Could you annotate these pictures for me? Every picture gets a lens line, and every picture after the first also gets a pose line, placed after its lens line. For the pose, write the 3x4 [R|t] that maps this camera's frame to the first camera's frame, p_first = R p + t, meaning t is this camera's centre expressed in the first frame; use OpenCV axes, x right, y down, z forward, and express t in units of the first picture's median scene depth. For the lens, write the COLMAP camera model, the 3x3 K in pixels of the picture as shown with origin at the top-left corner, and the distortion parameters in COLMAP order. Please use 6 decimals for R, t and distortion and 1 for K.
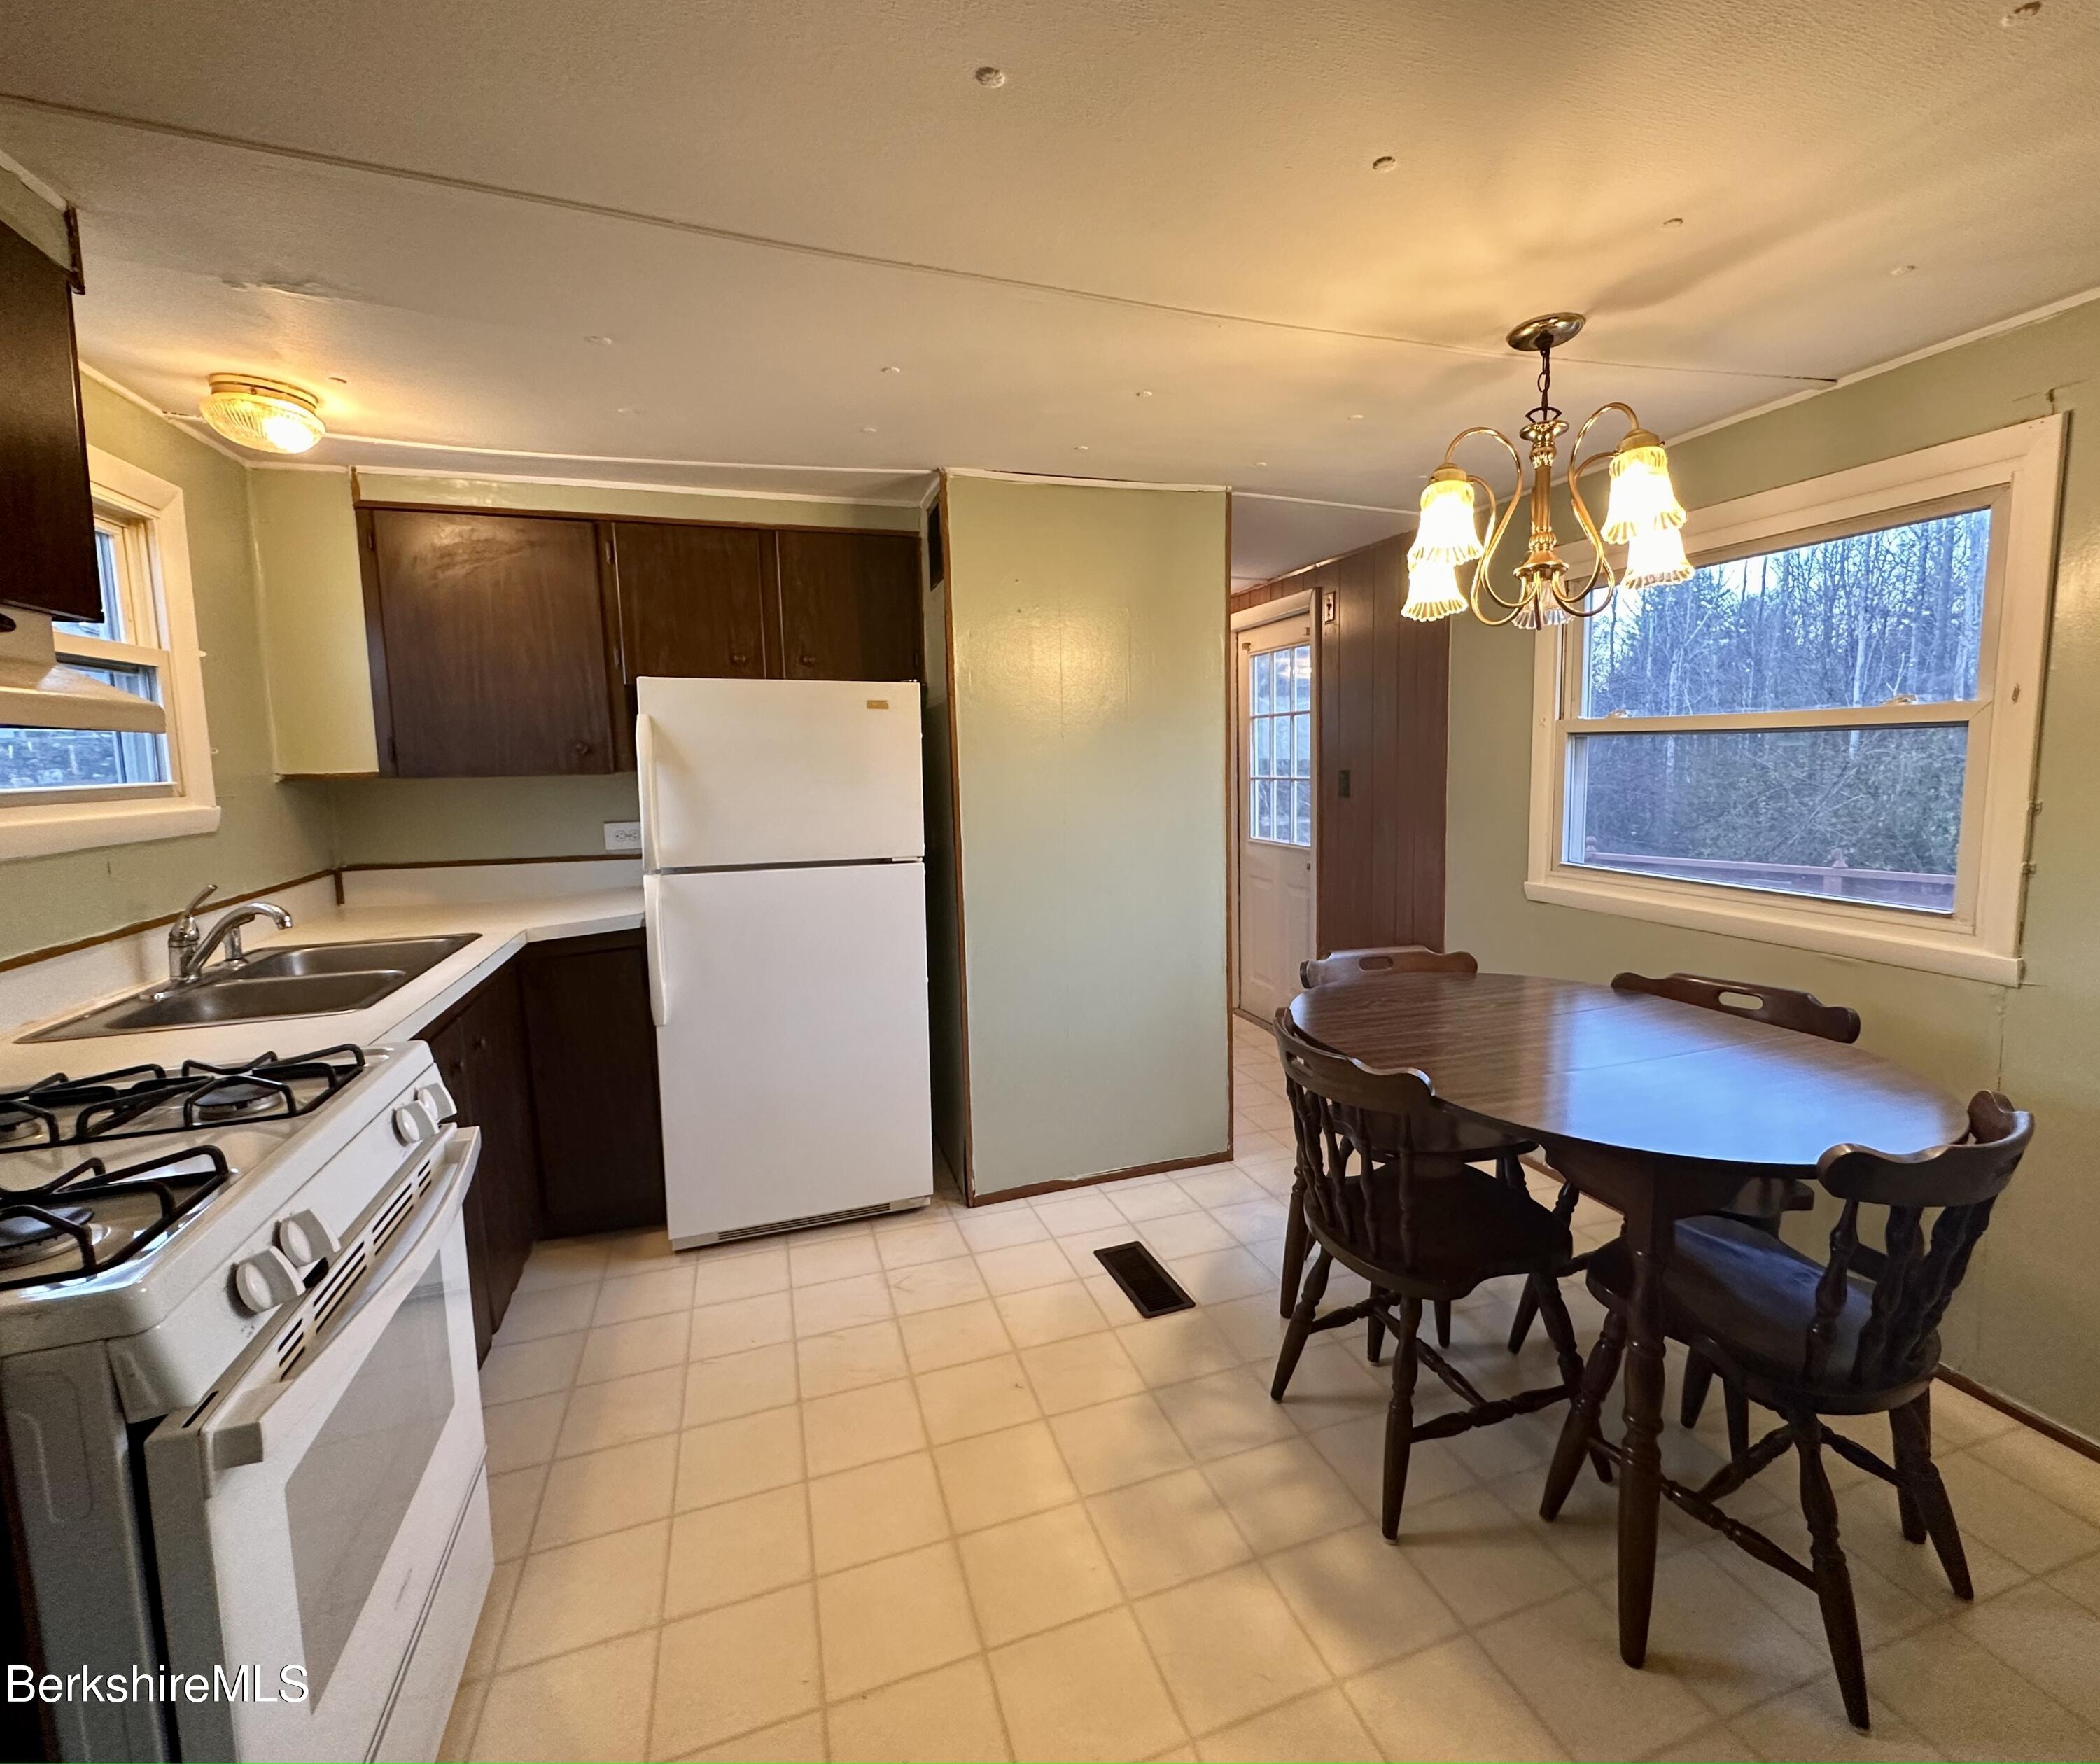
lens RADIAL K [[958.0, 0, 1105.9], [0, 958.0, 849.2], [0, 0, 1]] dist [-0.001839, 0.000907]
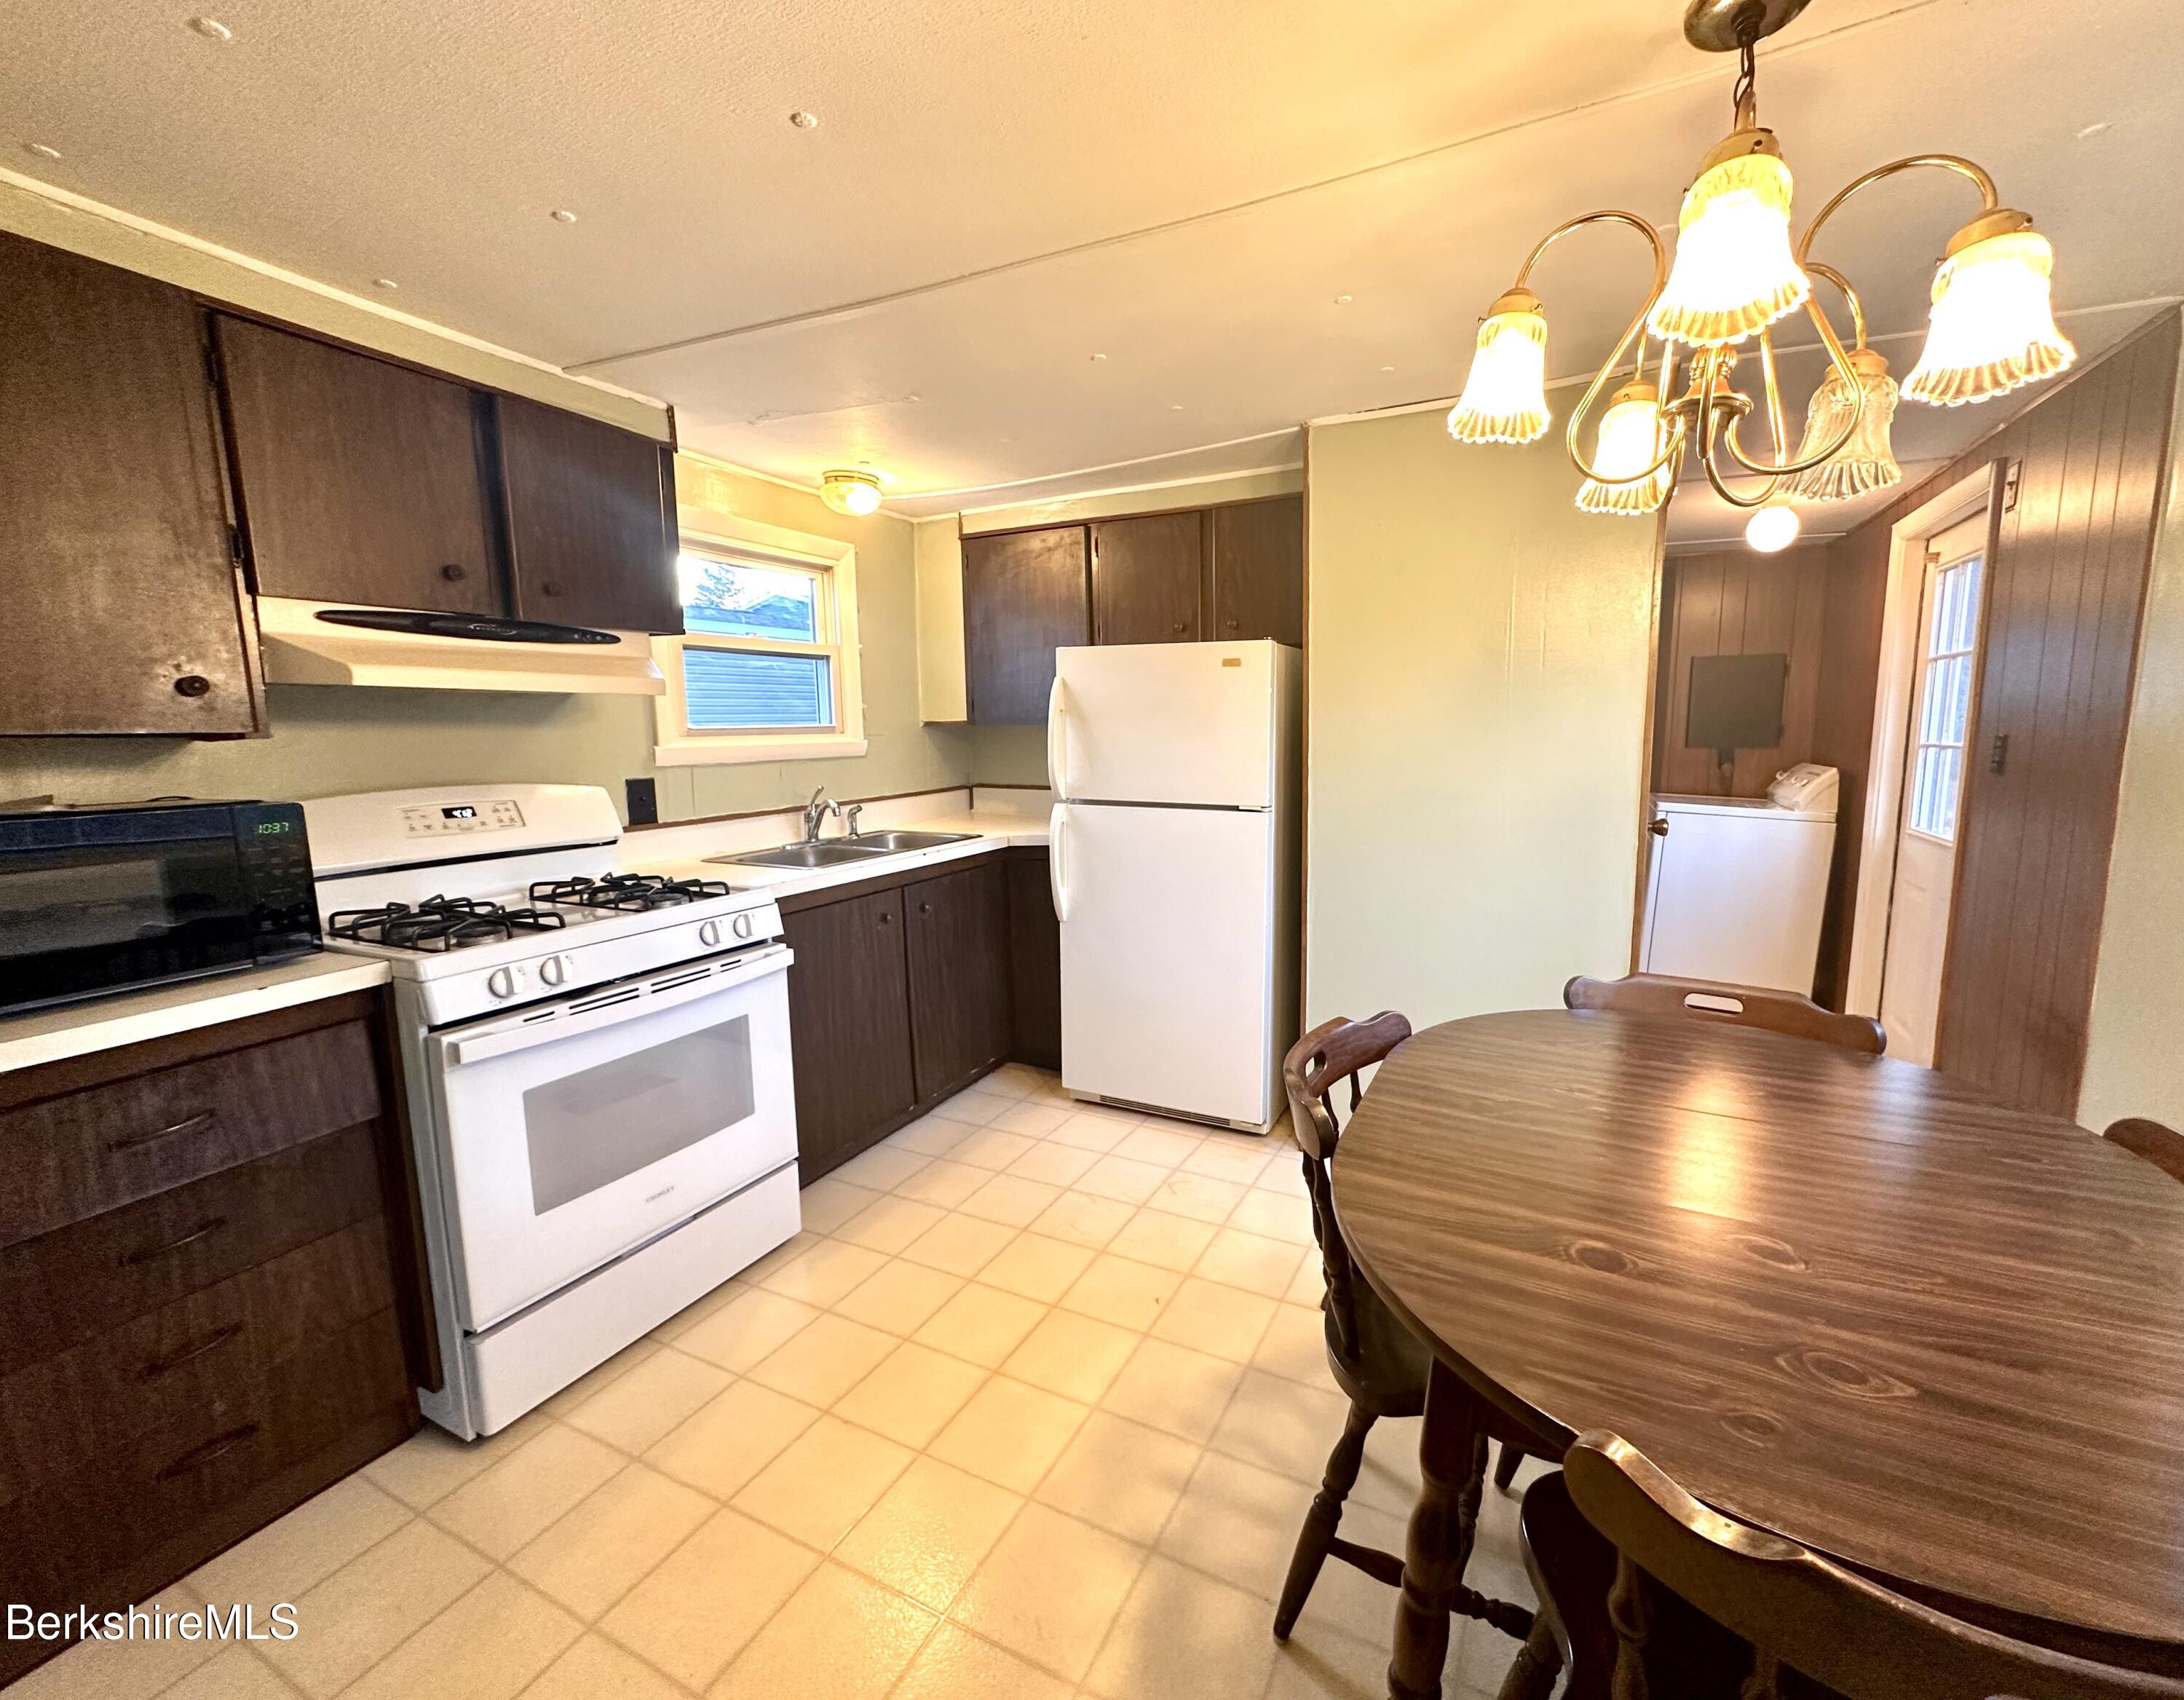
lens RADIAL K [[904.4, 0, 1154.7], [0, 904.4, 847.1], [0, 0, 1]] dist [-0.005067, 0.000678]
pose [[0.700328, 0.109465, -0.705378, 0.466648], [-0.072971, 0.993974, 0.081803, -0.022965], [0.710082, -0.005817, 0.704095, 0.236787]]
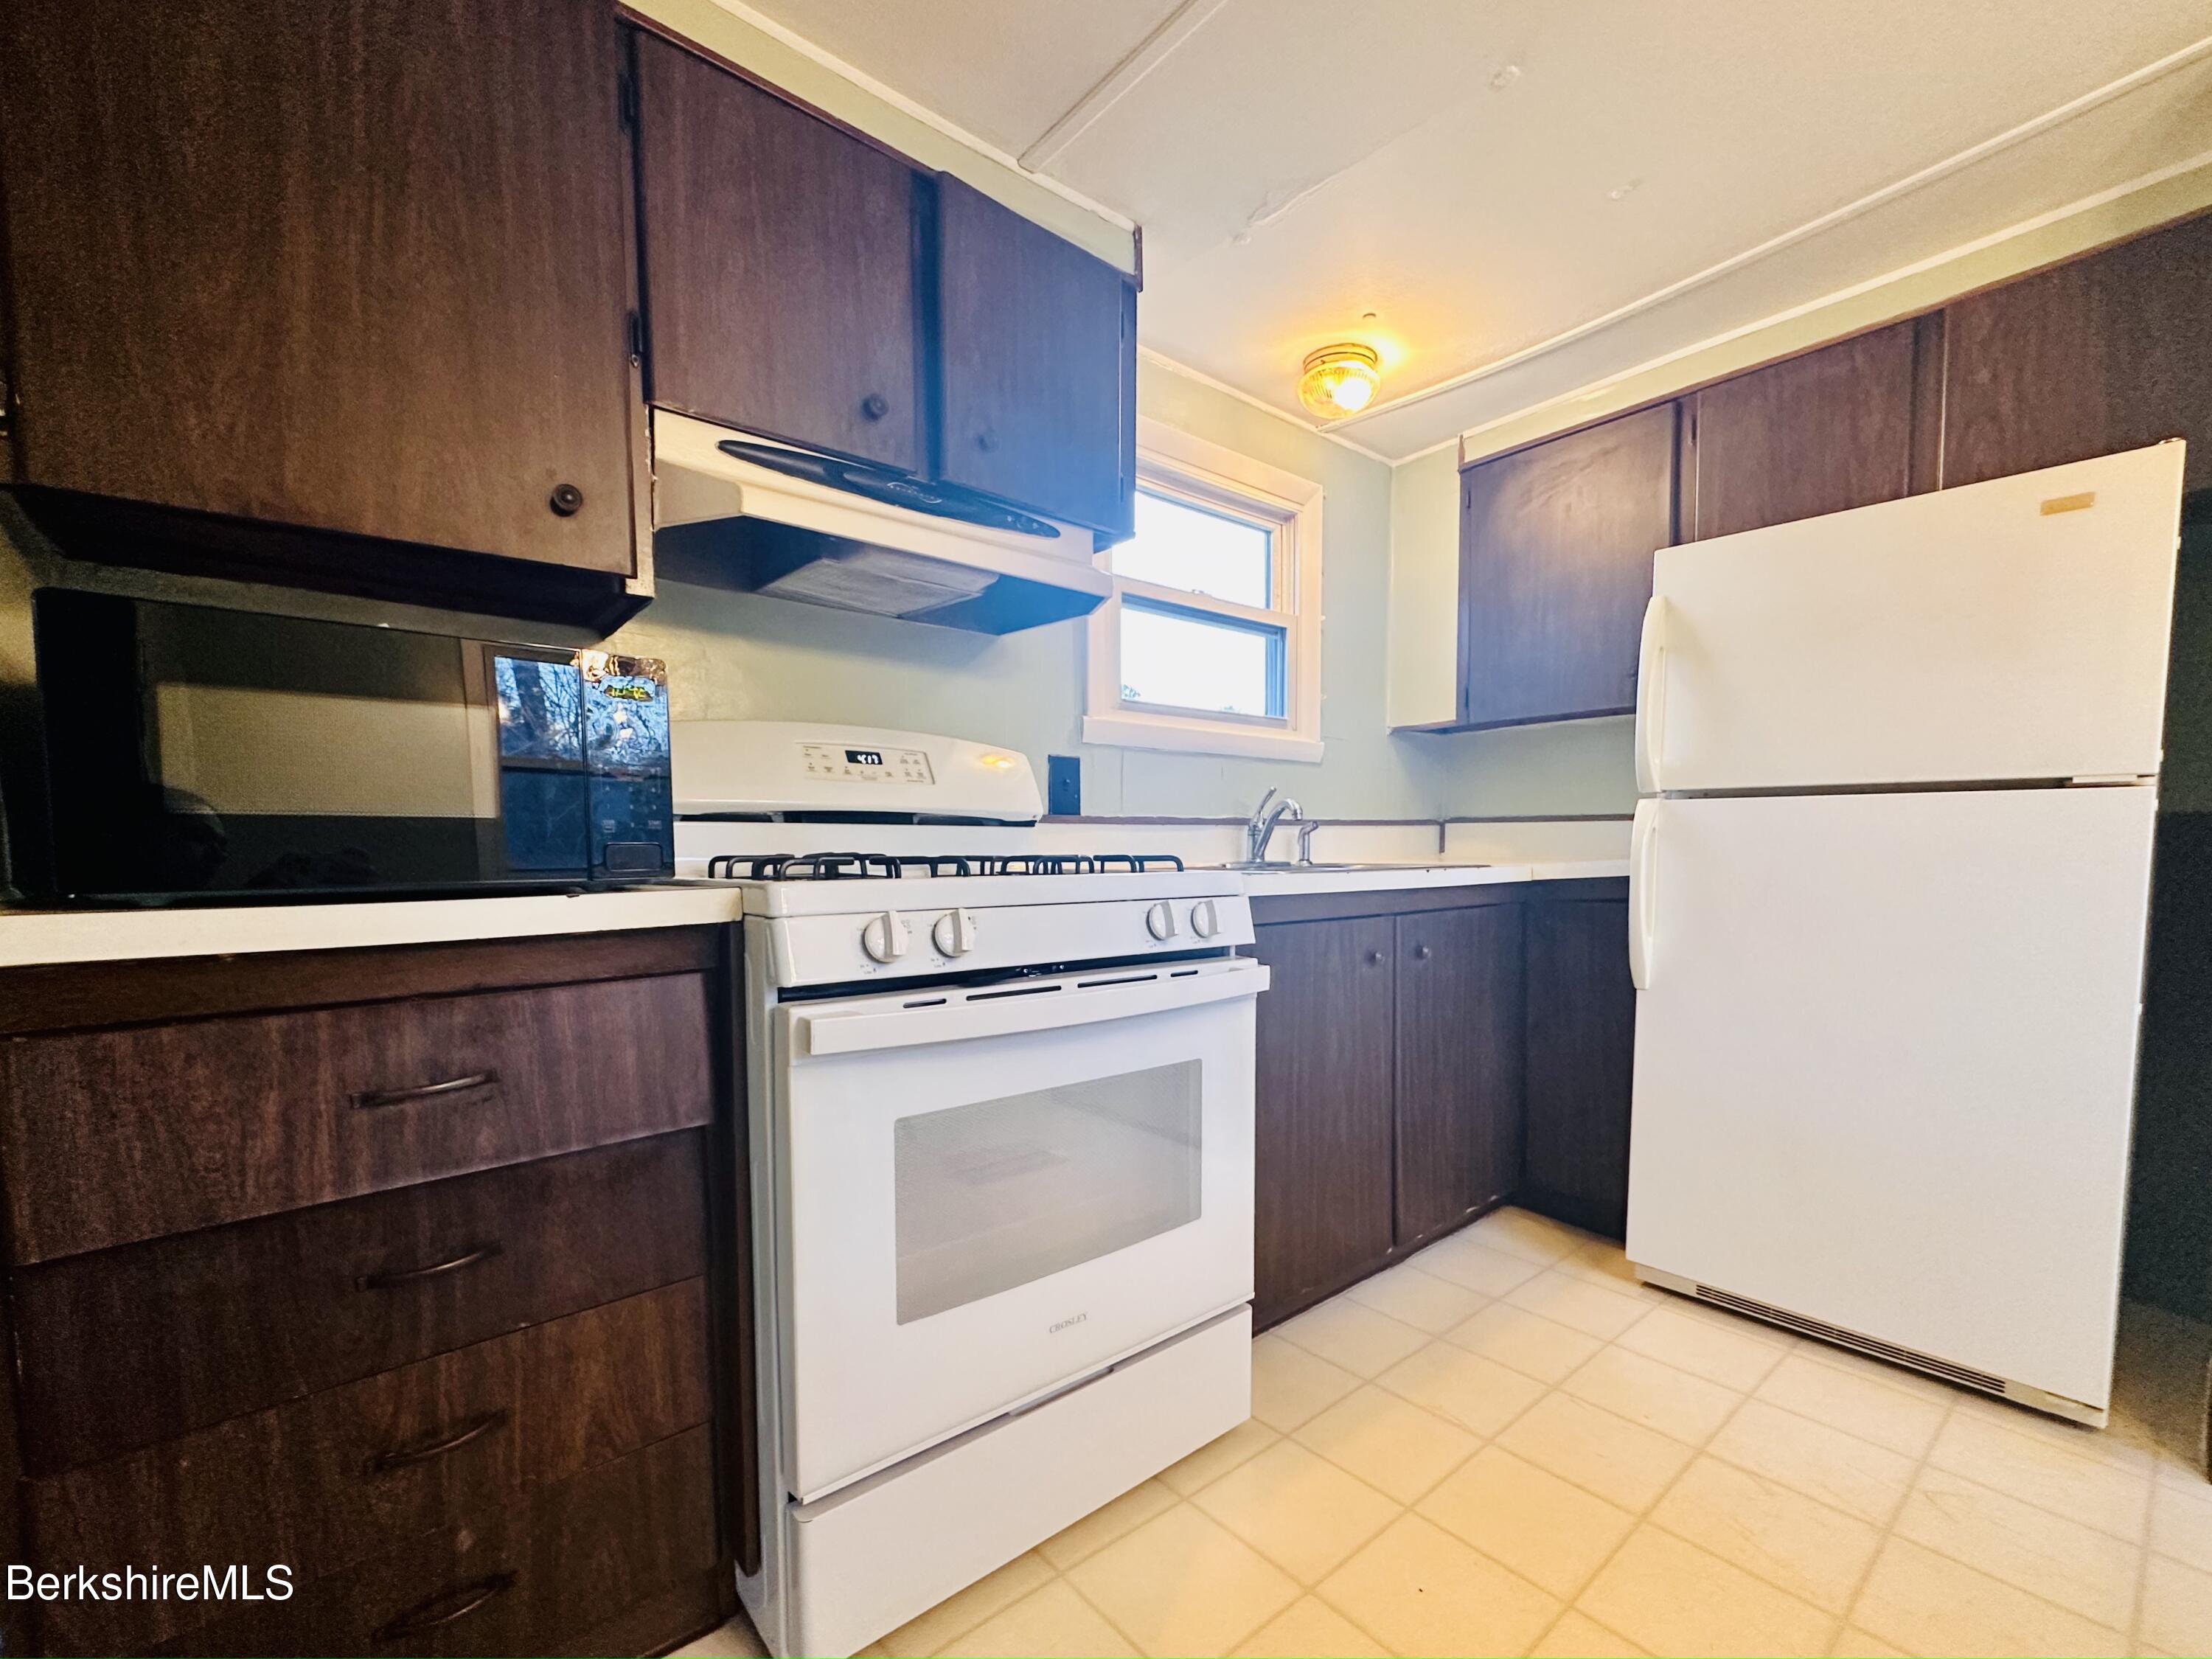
lens RADIAL K [[938.9, 0, 1116.8], [0, 938.9, 906.2], [0, 0, 1]] dist [-0.000488, -0.000087]
pose [[0.338211, 0.074157, -0.938144, 0.117894], [-0.092493, 0.994683, 0.045282, 0.120498], [0.936514, 0.071457, 0.343271, 0.314886]]
